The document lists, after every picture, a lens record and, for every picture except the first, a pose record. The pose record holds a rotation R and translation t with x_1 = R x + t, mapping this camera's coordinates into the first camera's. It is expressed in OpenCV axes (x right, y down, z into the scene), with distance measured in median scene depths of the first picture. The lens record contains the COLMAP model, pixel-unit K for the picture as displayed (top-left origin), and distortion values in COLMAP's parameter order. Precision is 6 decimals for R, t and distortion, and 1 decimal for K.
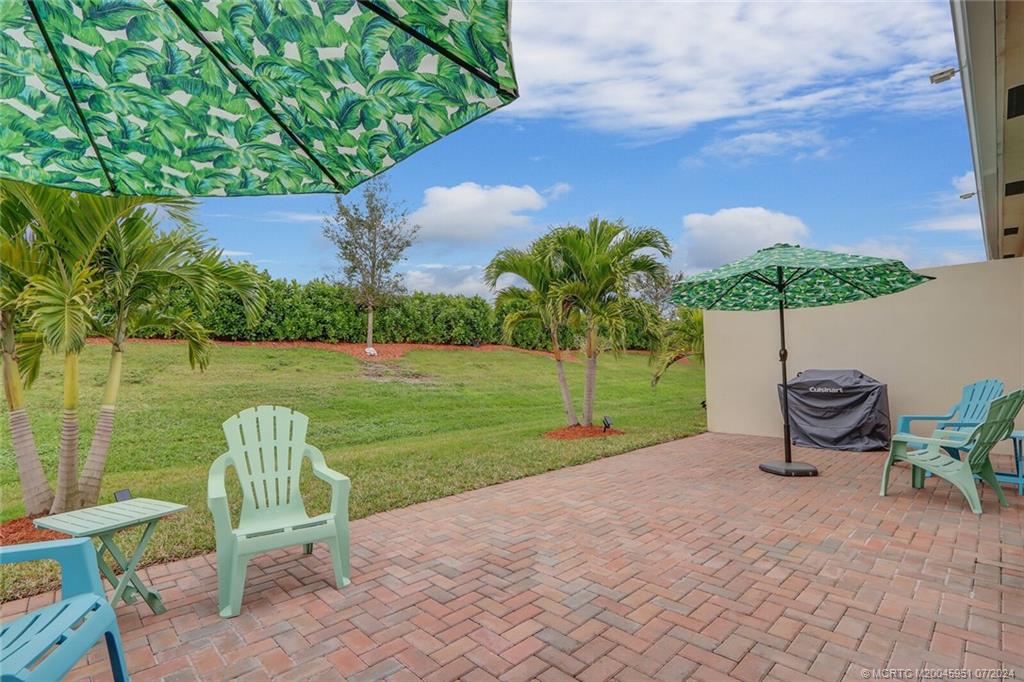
lens RADIAL K [[473.1, 0, 490.3], [0, 473.1, 340.0], [0, 0, 1]] dist [-0.013538, 0.000001]
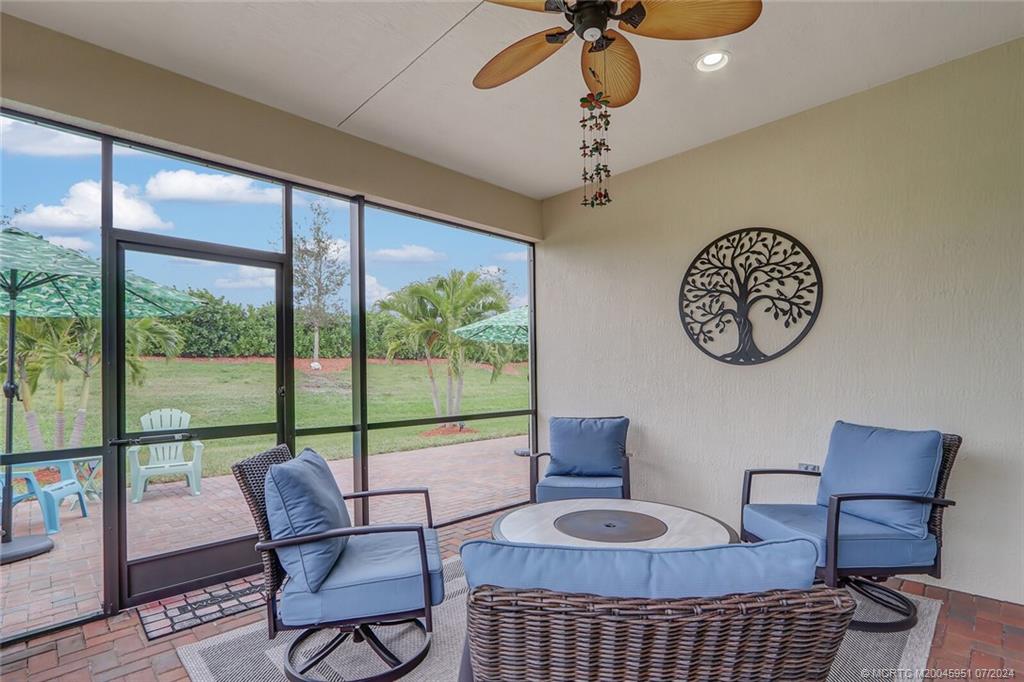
lens RADIAL K [[485.3, 0, 492.4], [0, 485.3, 365.3], [0, 0, 1]] dist [-0.013970, -0.000070]
pose [[0.999946, 0.003513, 0.009732, 0.184799], [-0.003872, 0.999301, 0.037195, -0.025034], [-0.009595, -0.037230, 0.999261, -0.211197]]
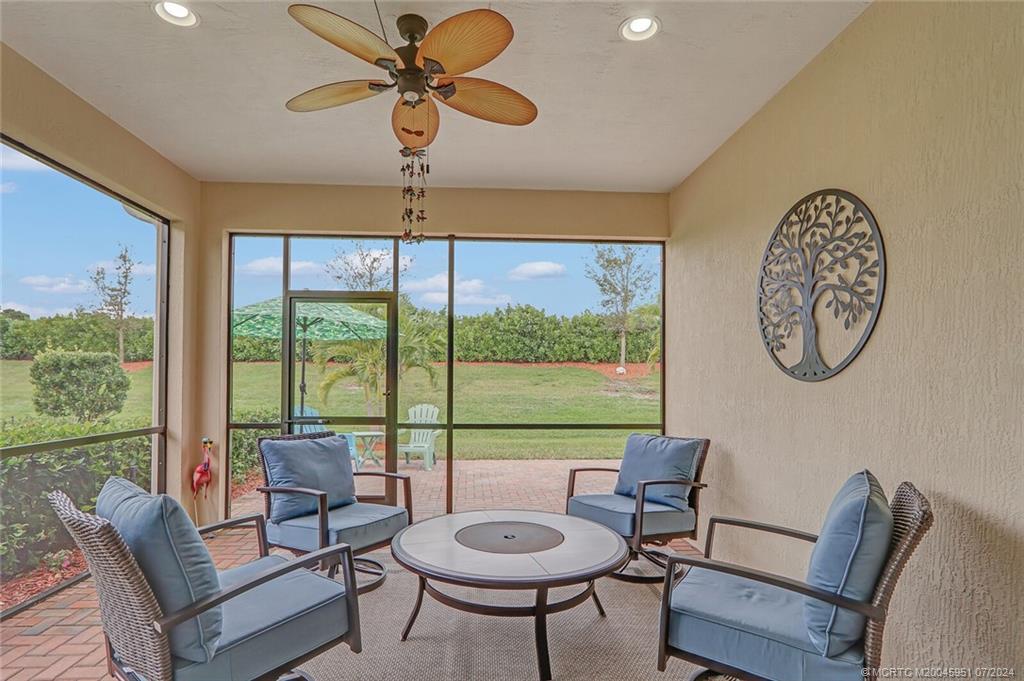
lens RADIAL K [[502.9, 0, 507.6], [0, 502.9, 363.6], [0, 0, 1]] dist [-0.000793, 0.000034]
pose [[0.775818, 0.001522, -0.630955, 0.356296], [0.016738, 0.999596, 0.022992, -0.029586], [0.630735, -0.028399, 0.775479, -0.179514]]
